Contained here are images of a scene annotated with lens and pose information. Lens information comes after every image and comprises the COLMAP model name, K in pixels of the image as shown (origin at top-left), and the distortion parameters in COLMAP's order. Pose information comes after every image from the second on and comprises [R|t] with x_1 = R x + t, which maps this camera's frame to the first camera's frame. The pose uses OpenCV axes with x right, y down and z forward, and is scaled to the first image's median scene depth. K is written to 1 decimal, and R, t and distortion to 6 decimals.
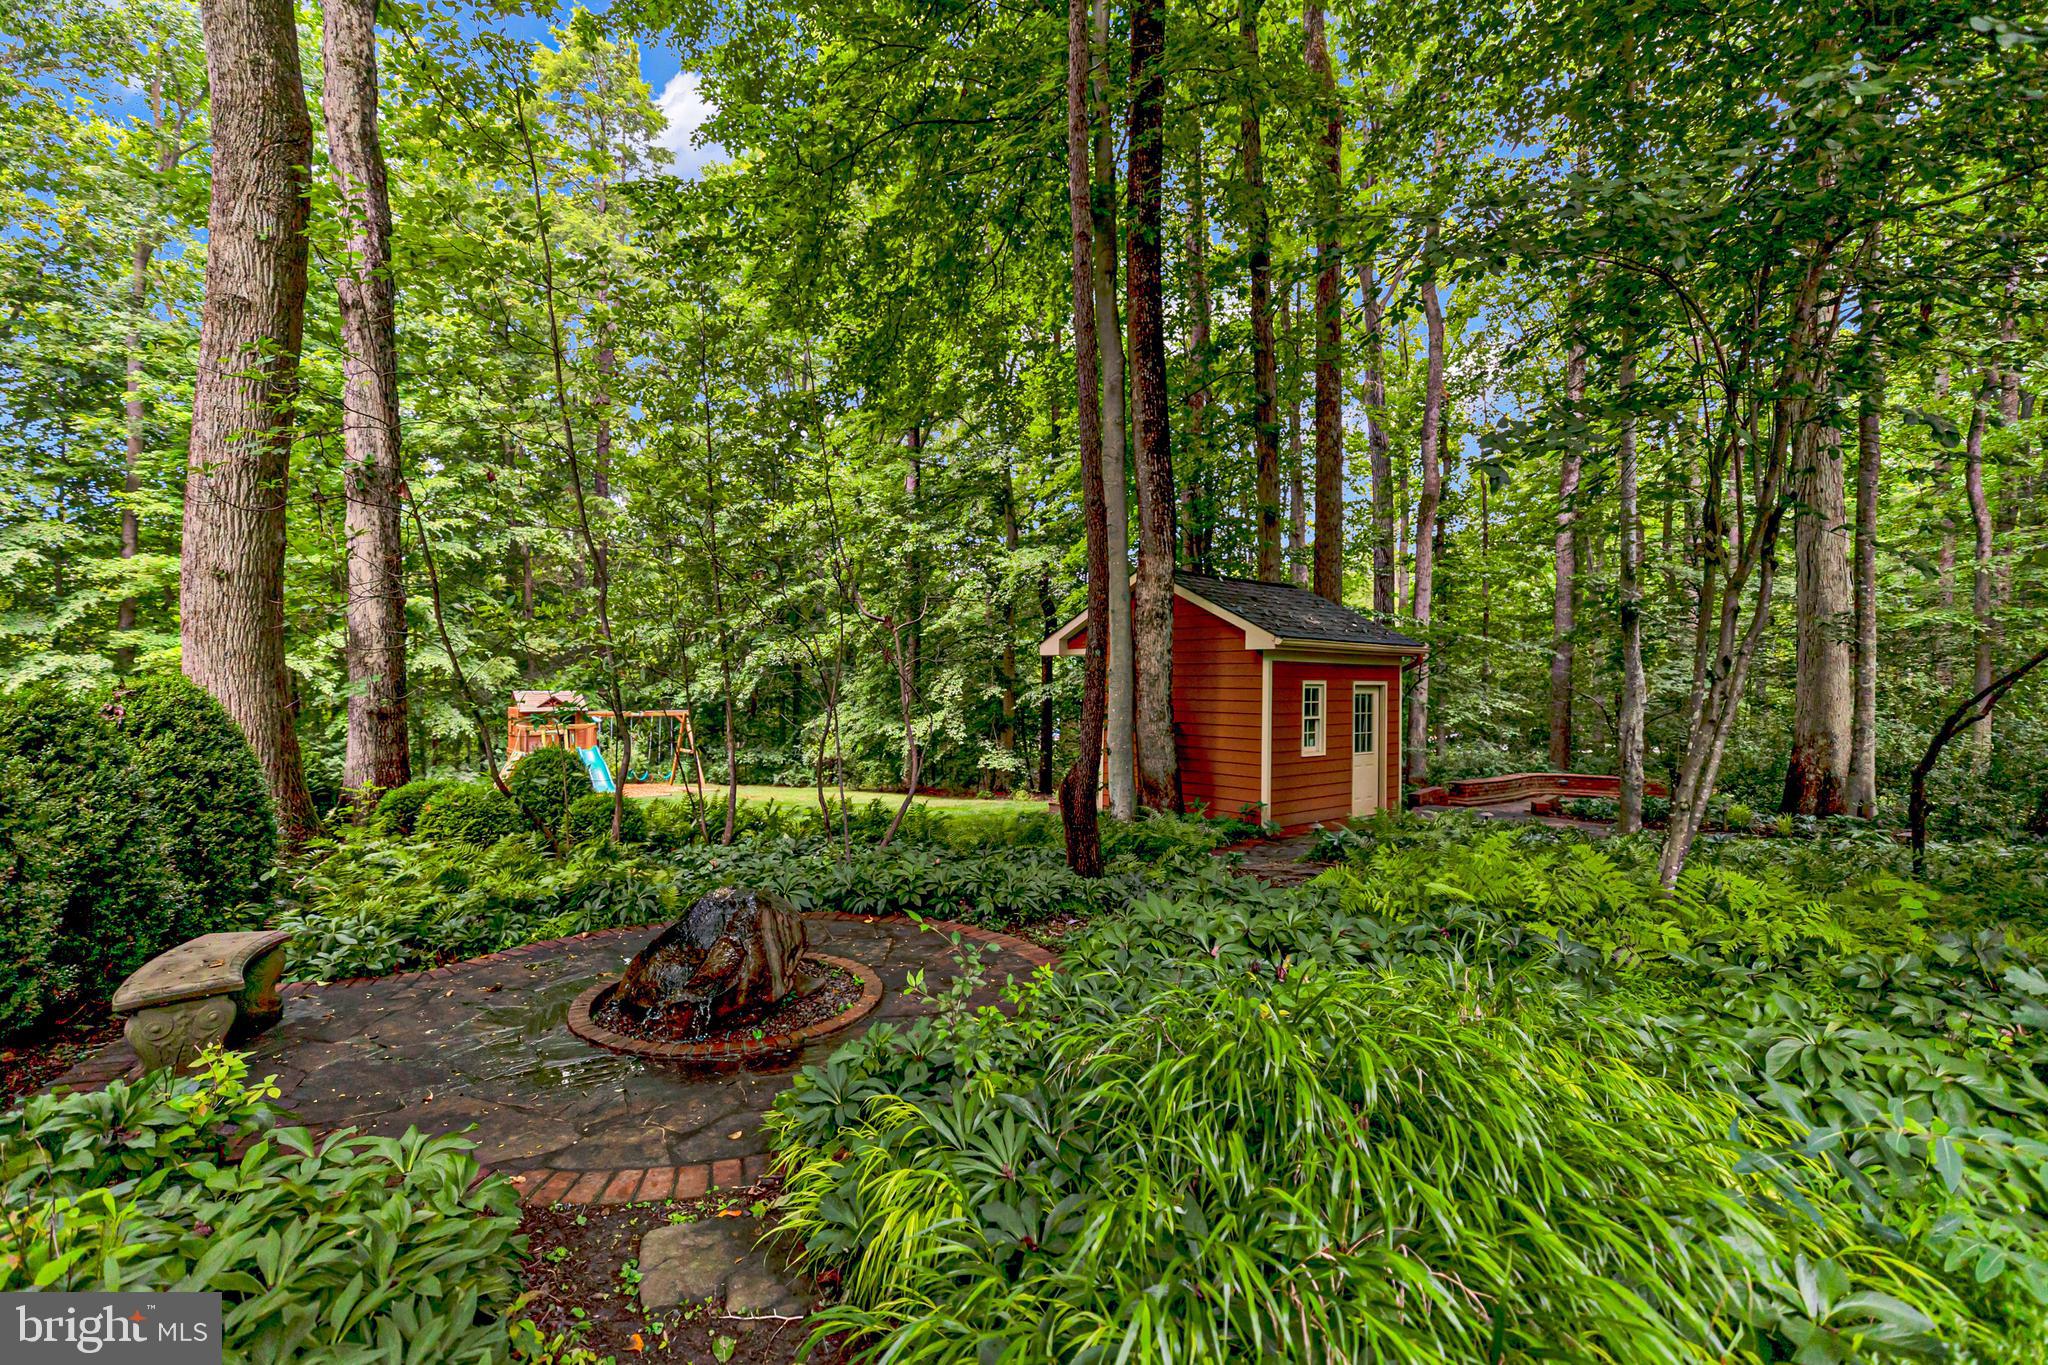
lens RADIAL K [[945.7, 0, 1020.9], [0, 945.7, 683.1], [0, 0, 1]] dist [-0.000319, 0.000837]
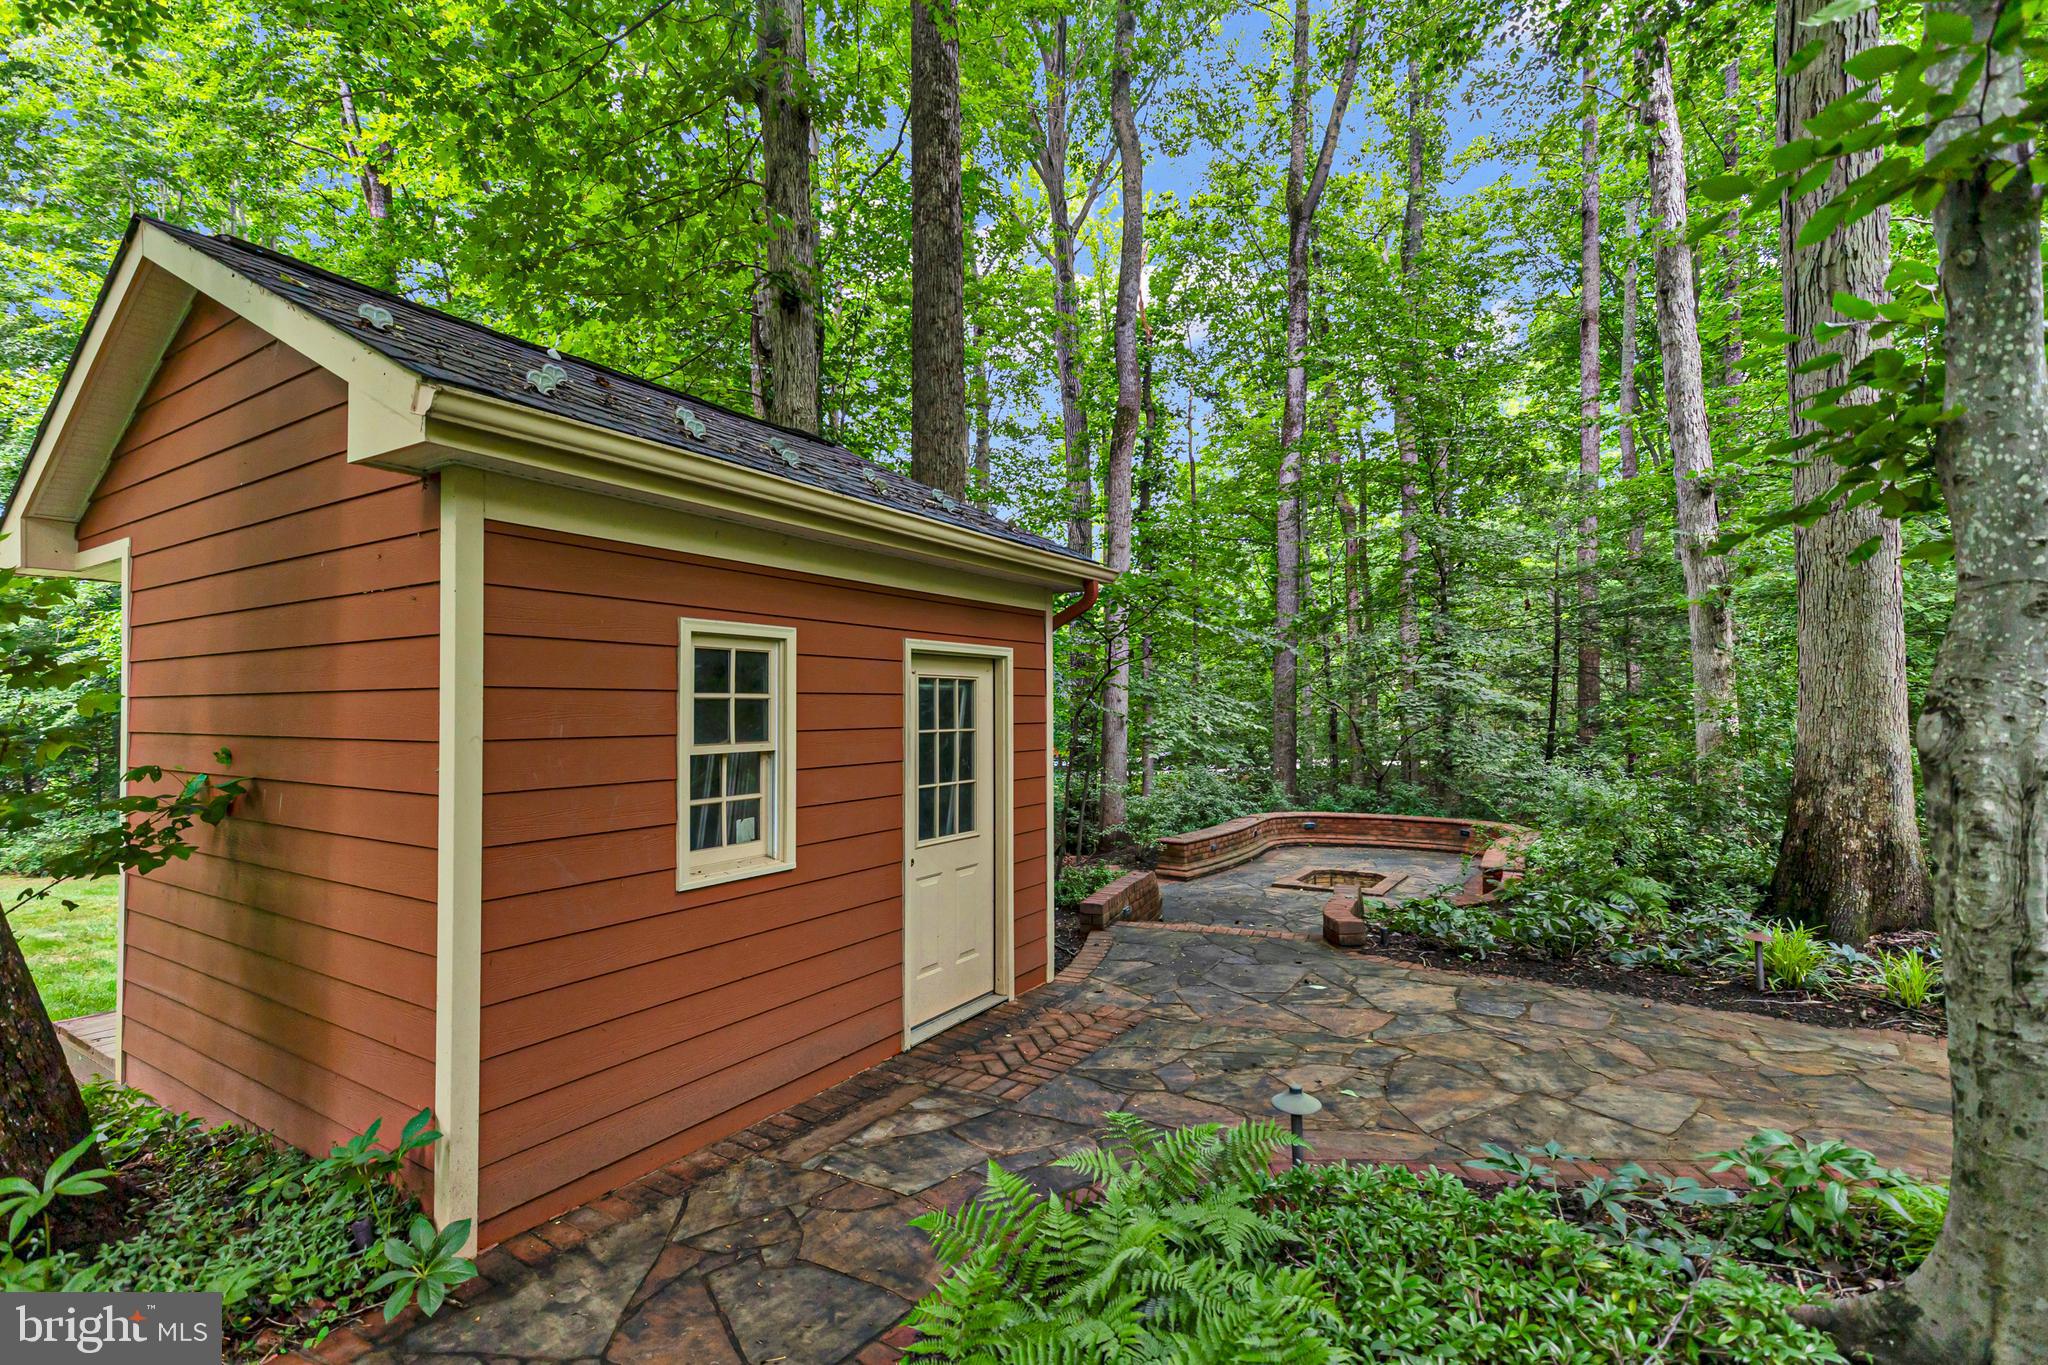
lens RADIAL K [[945.7, 0, 1024.0], [0, 945.7, 690.7], [0, 0, 1]] dist [-0.000319, 0.000837]
pose [[0.958910, 0.015721, 0.283274, 0.285529], [-0.013486, 0.999861, -0.009839, 0.018474], [-0.283389, 0.005615, 0.958988, 0.634738]]
